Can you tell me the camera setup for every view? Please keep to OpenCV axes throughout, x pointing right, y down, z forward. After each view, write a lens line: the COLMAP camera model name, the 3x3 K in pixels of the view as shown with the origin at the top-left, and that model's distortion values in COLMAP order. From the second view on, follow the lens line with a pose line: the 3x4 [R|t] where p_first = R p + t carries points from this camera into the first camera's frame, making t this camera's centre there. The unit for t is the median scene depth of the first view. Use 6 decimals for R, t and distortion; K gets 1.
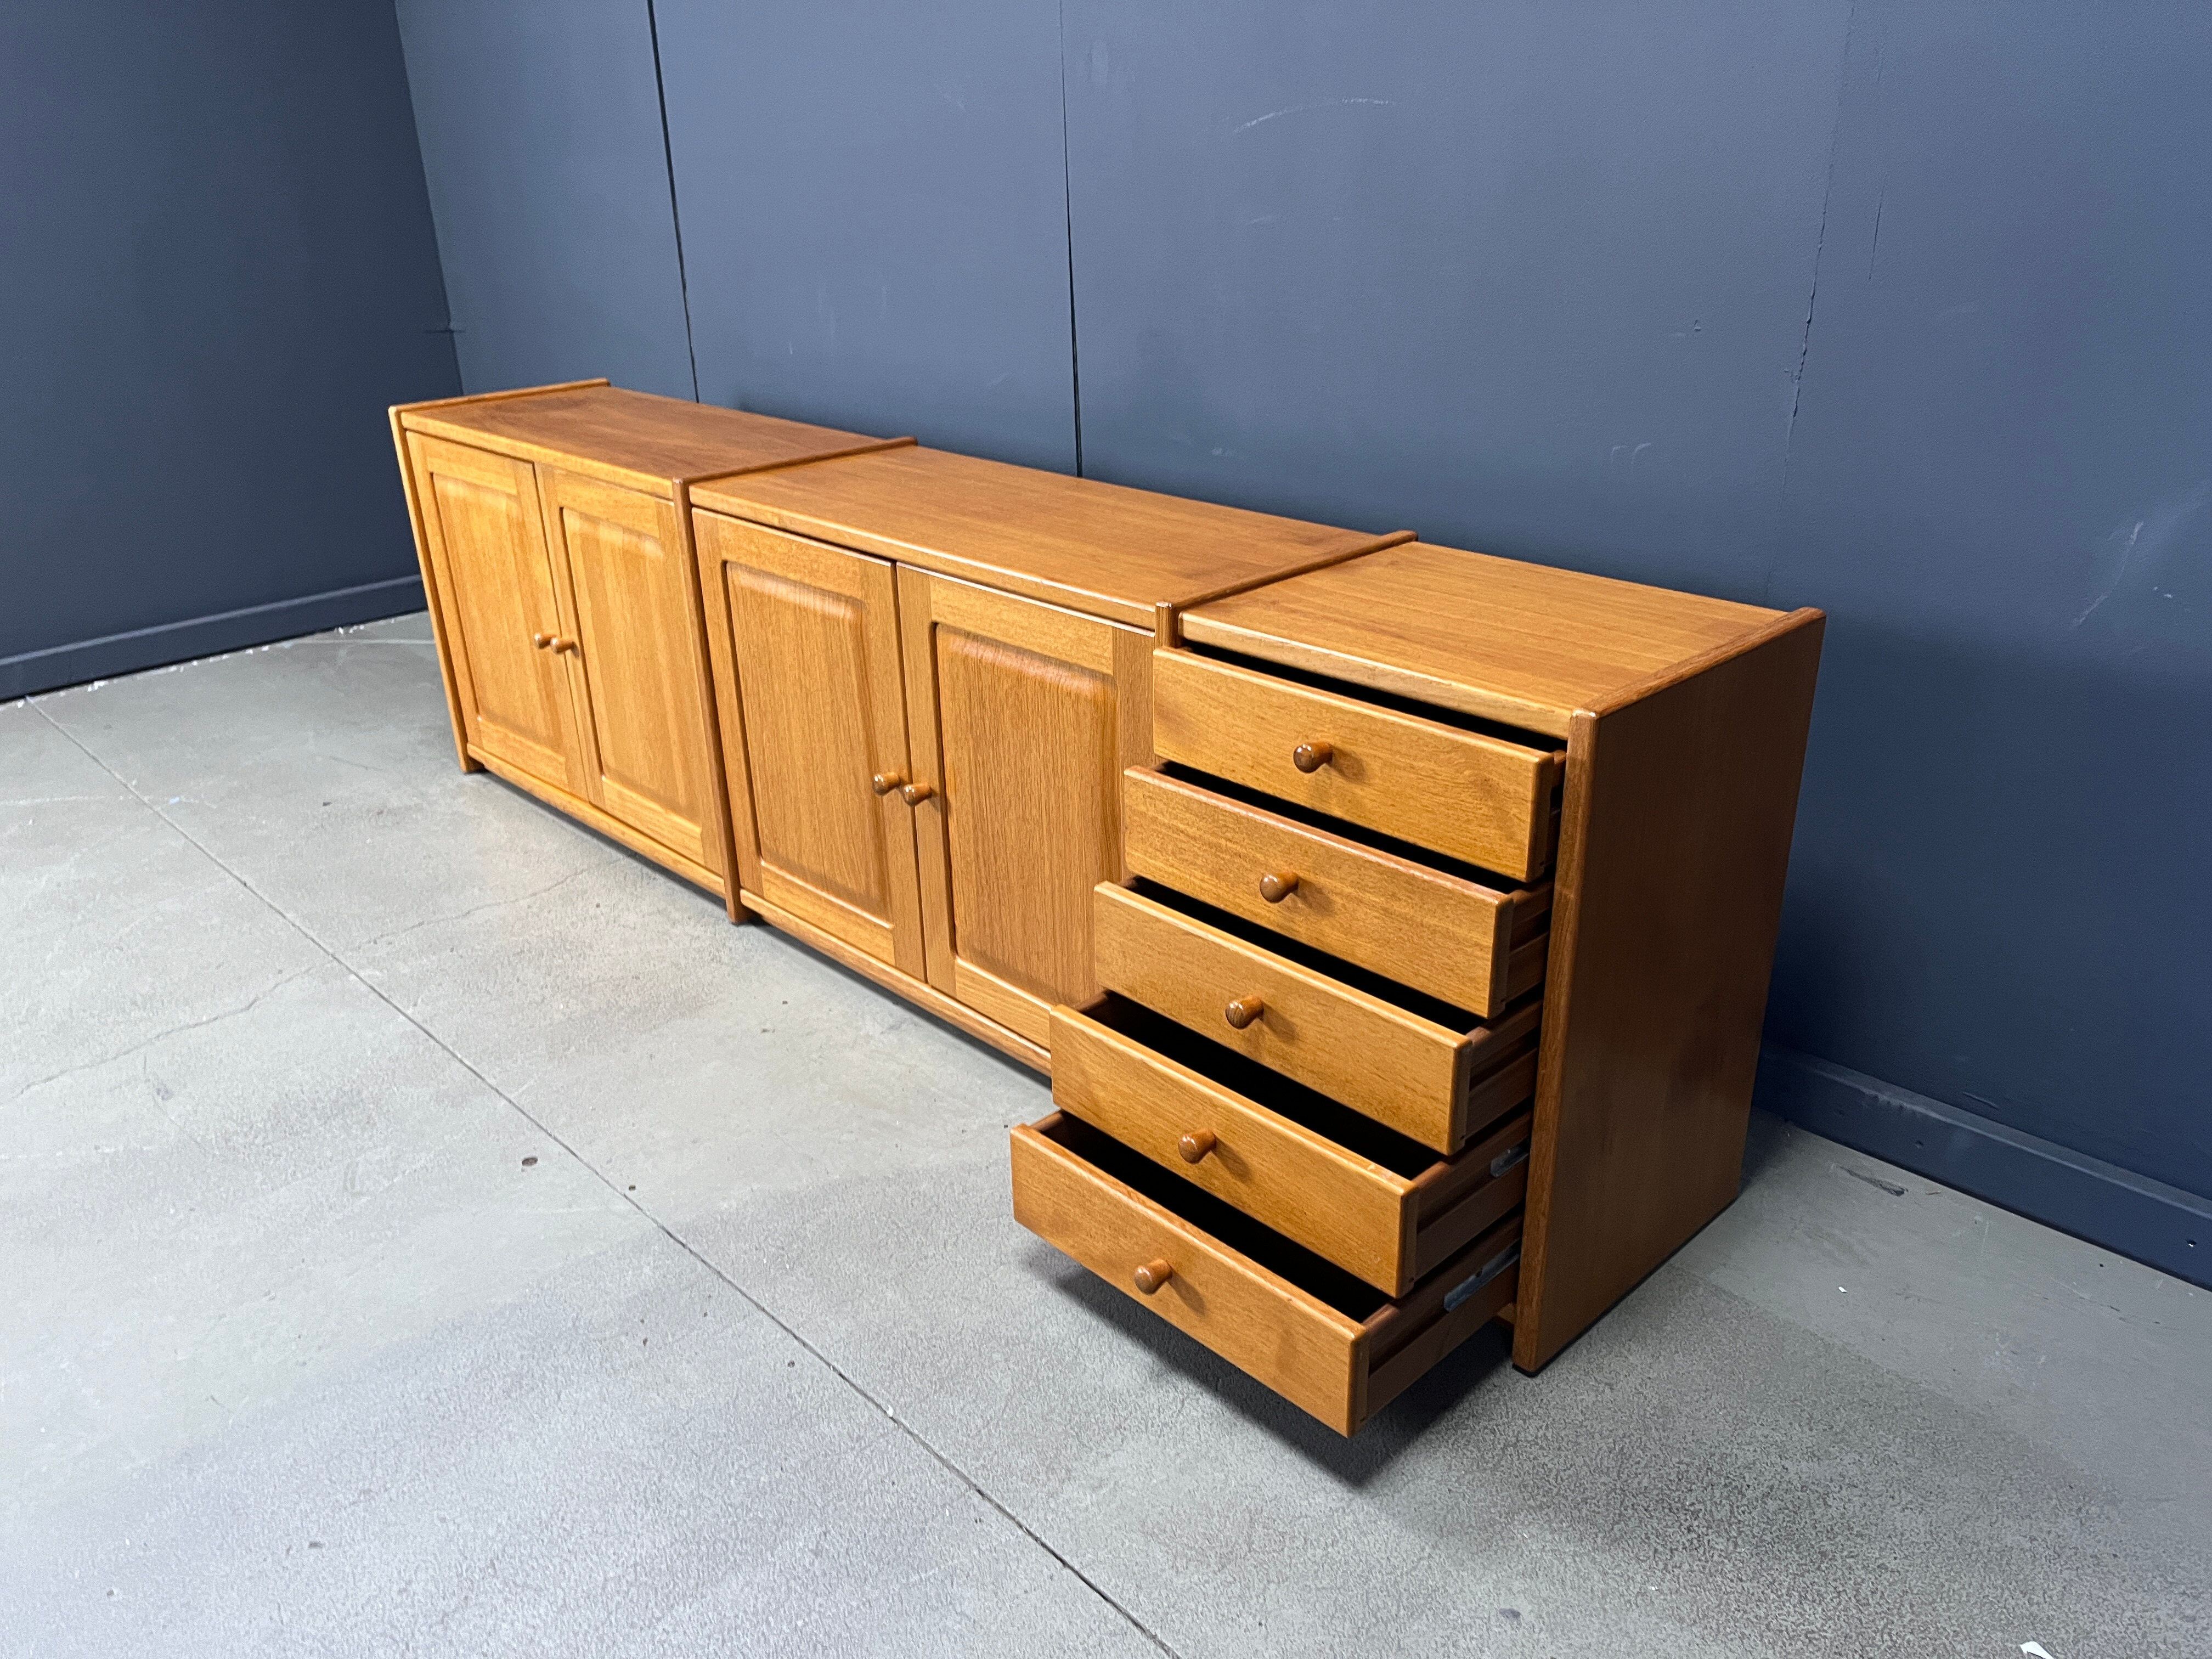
lens RADIAL K [[1673.0, 0, 1118.0], [0, 1673.0, 845.3], [0, 0, 1]] dist [0.059670, -0.081625]
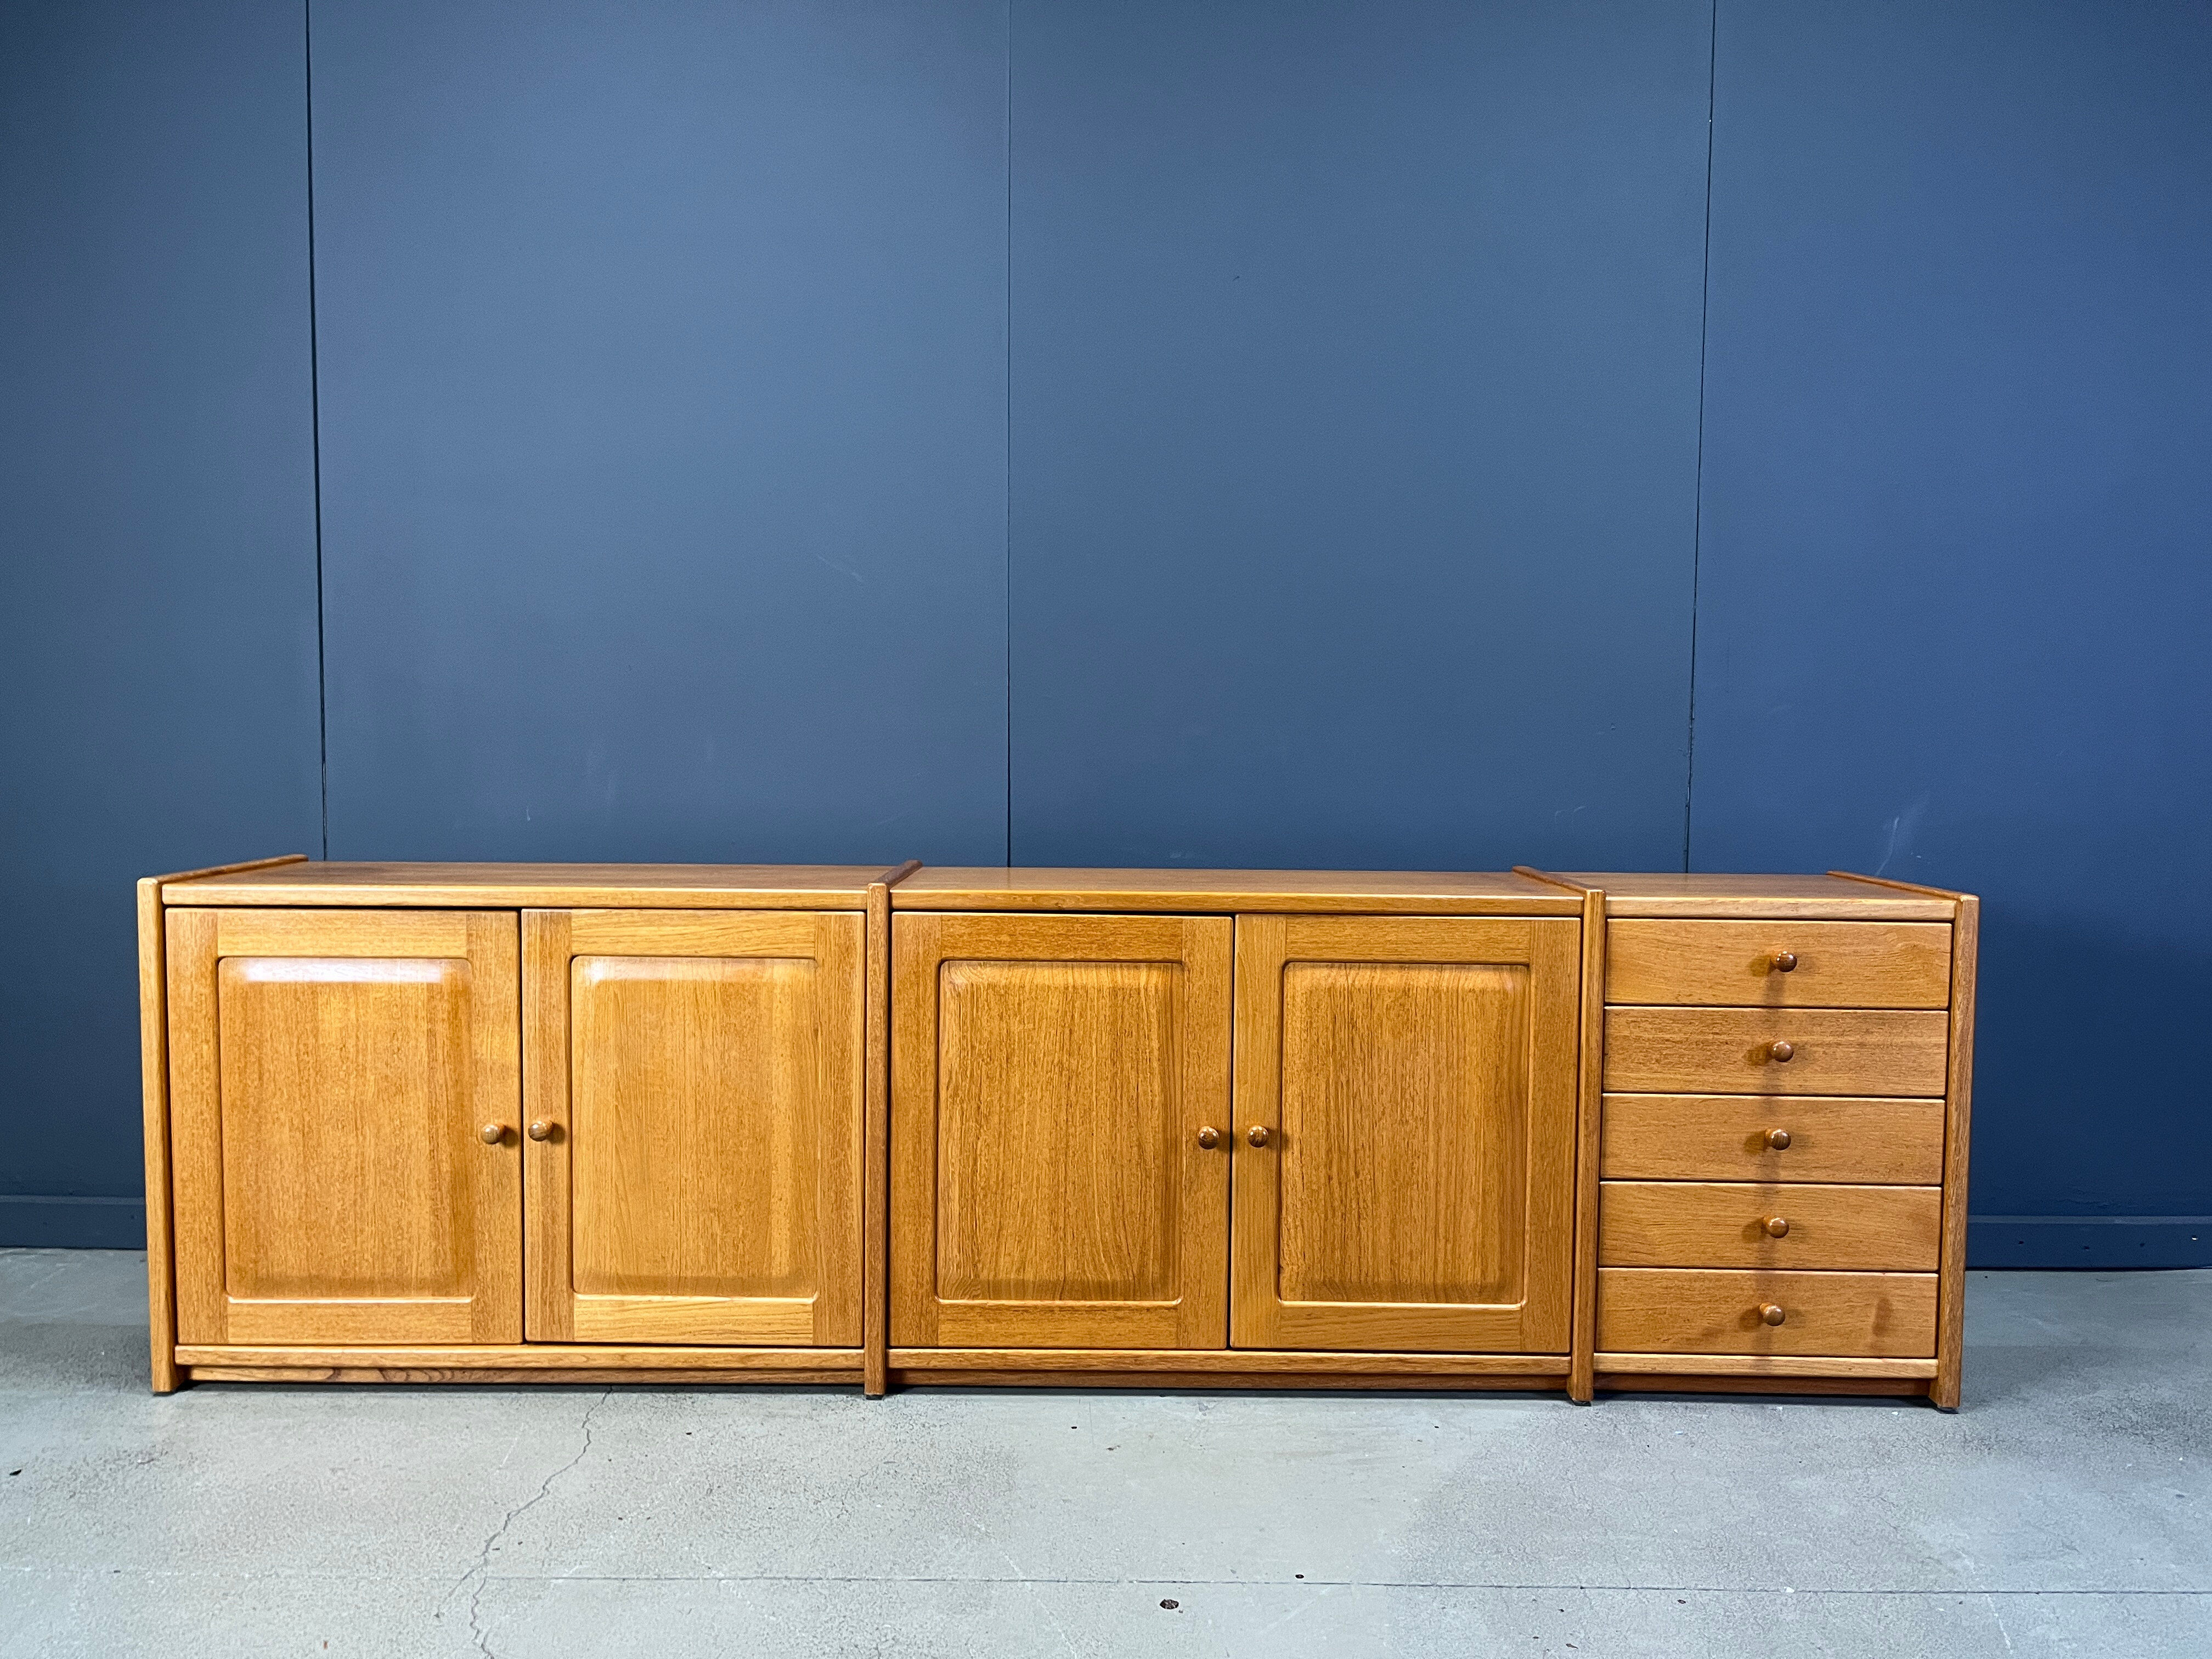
lens RADIAL K [[1673.0, 0, 1102.5], [0, 1673.0, 840.0], [0, 0, 1]] dist [0.059670, -0.081625]
pose [[0.696657, -0.015519, 0.717237, -0.936452], [0.267678, 0.933189, -0.239806, 0.022298], [-0.665596, 0.359051, 0.654266, 0.316017]]
